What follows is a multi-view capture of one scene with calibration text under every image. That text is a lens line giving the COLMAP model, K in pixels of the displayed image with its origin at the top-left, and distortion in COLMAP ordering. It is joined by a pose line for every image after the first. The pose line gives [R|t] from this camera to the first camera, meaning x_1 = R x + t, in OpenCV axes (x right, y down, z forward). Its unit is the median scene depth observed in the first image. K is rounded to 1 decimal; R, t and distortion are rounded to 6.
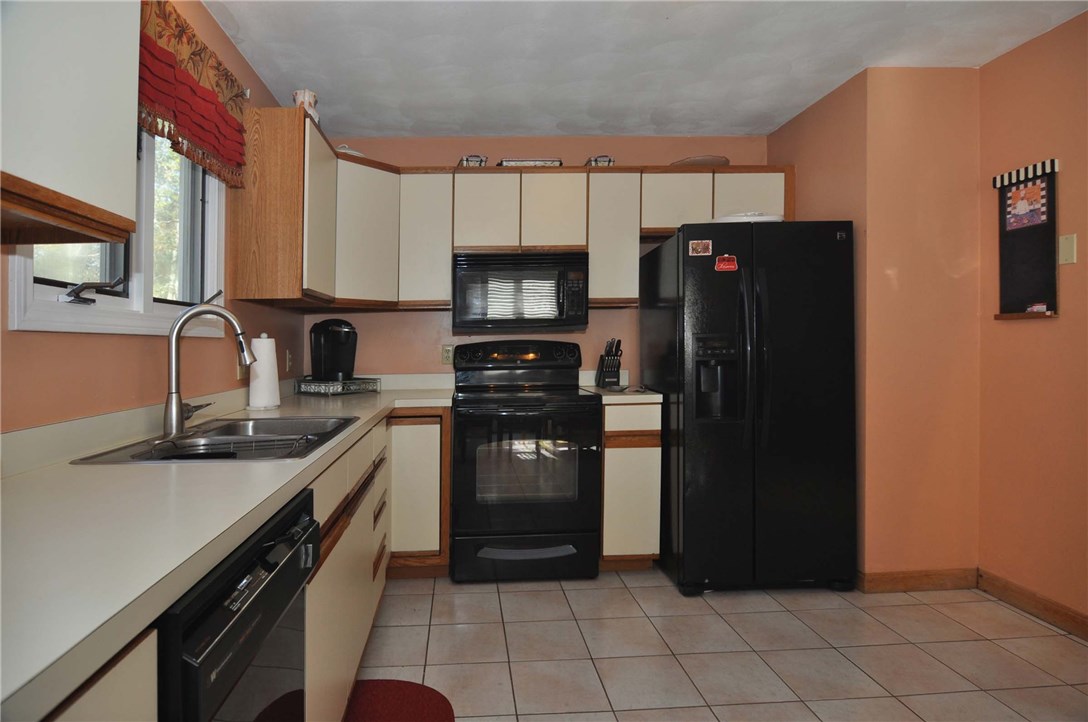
lens RADIAL K [[590.9, 0, 545.2], [0, 590.9, 355.0], [0, 0, 1]] dist [-0.000375, -0.014538]
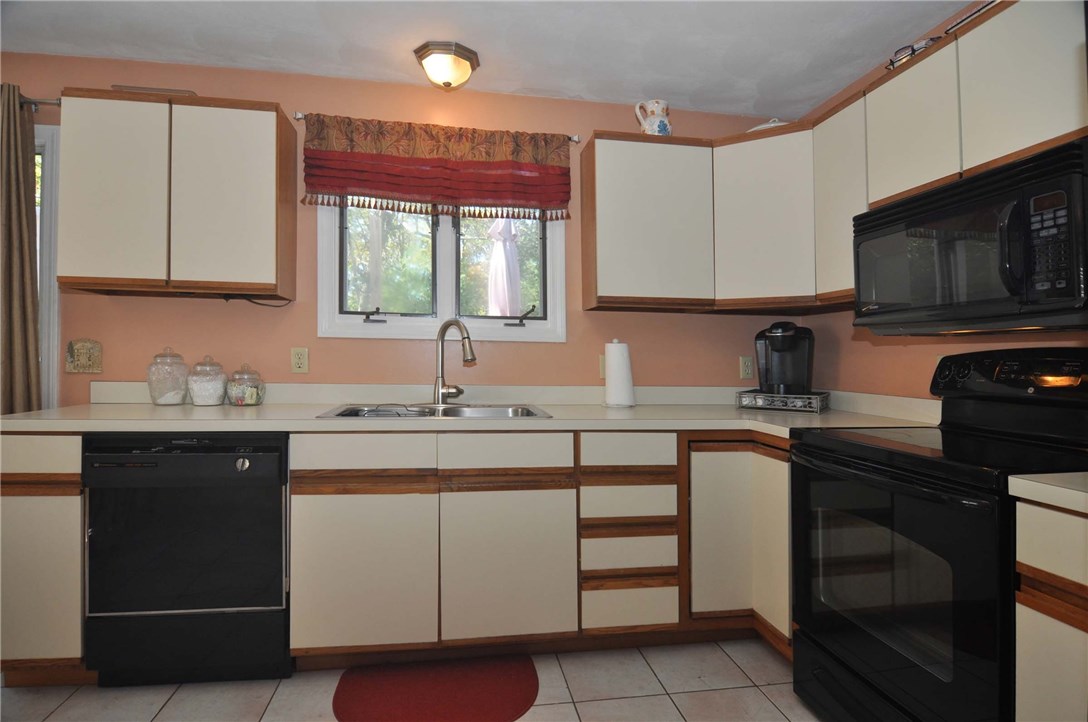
lens RADIAL K [[590.9, 0, 545.2], [0, 590.9, 355.0], [0, 0, 1]] dist [-0.000375, -0.014538]
pose [[0.052049, 0.012488, -0.998566, 0.628495], [-0.034349, 0.999353, 0.010707, -0.013502], [0.998054, 0.033743, 0.052444, 0.800609]]
